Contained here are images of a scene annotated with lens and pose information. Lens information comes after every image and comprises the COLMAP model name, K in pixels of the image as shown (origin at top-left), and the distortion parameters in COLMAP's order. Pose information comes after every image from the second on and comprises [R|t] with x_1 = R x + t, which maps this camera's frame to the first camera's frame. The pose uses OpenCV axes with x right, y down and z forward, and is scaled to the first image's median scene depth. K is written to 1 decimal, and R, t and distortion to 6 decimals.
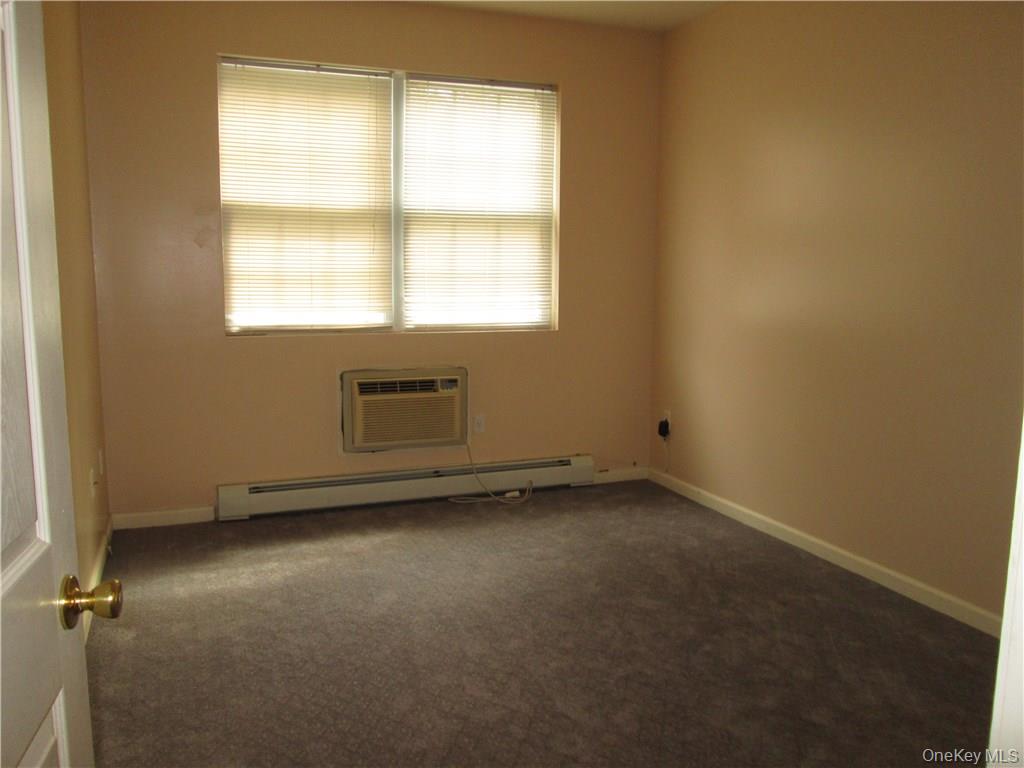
lens RADIAL K [[850.7, 0, 512.0], [0, 850.7, 384.0], [0, 0, 1]] dist [-0.039664, 0.007998]
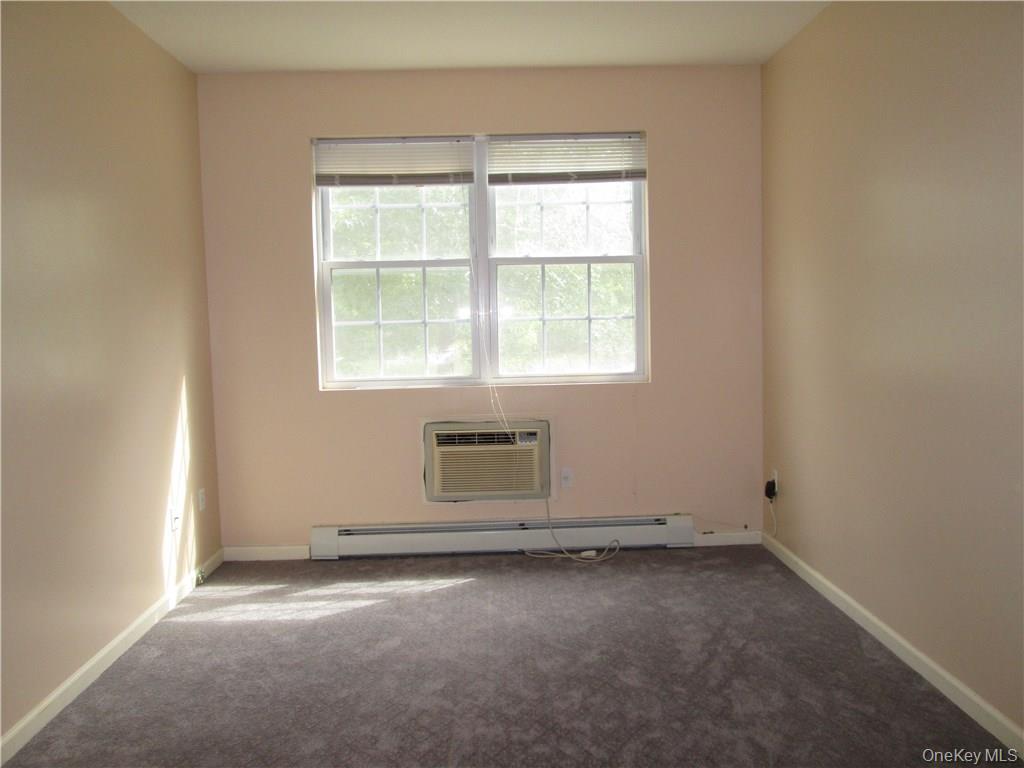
lens RADIAL K [[850.7, 0, 512.0], [0, 850.7, 384.0], [0, 0, 1]] dist [-0.039664, 0.007998]
pose [[0.939818, -0.003506, -0.341658, 0.252331], [-0.016323, 0.998345, -0.055146, -0.006568], [0.341286, 0.057404, 0.938205, 0.050636]]
